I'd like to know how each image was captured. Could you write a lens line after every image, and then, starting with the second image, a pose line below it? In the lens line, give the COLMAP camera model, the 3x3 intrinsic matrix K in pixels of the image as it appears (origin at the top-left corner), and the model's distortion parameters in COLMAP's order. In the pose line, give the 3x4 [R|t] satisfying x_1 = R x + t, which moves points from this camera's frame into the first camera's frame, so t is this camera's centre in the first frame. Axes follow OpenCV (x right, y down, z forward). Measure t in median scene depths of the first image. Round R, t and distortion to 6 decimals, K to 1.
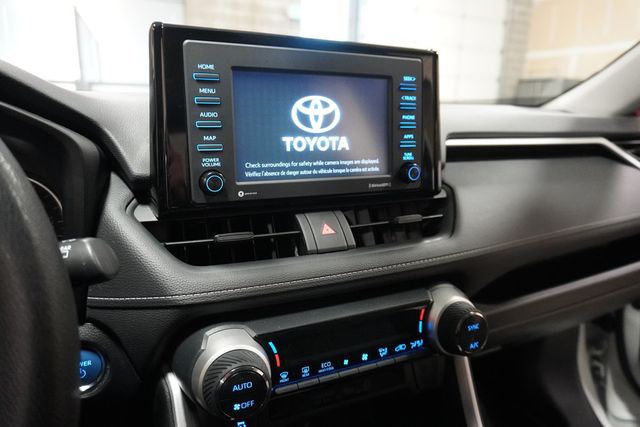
lens RADIAL K [[428.4, 0, 320.1], [0, 428.4, 216.0], [0, 0, 1]] dist [-0.053784, 0.027210]
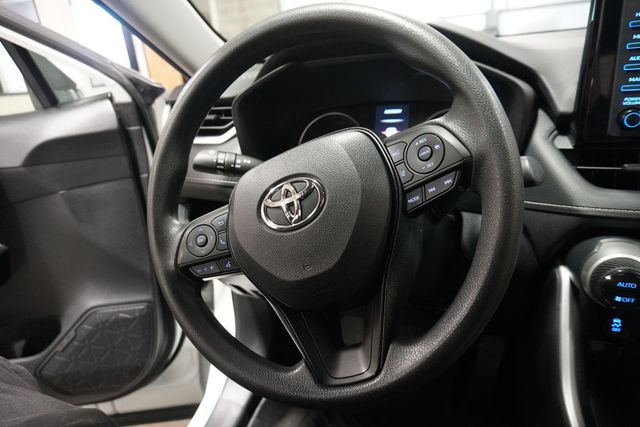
lens RADIAL K [[446.4, 0, 320.4], [0, 446.4, 223.1], [0, 0, 1]] dist [0.004257, 0.004346]
pose [[0.686619, 0.186626, -0.702656, 0.083962], [-0.066541, 0.978566, 0.194885, 0.019257], [0.723966, -0.087056, 0.684321, -0.501312]]
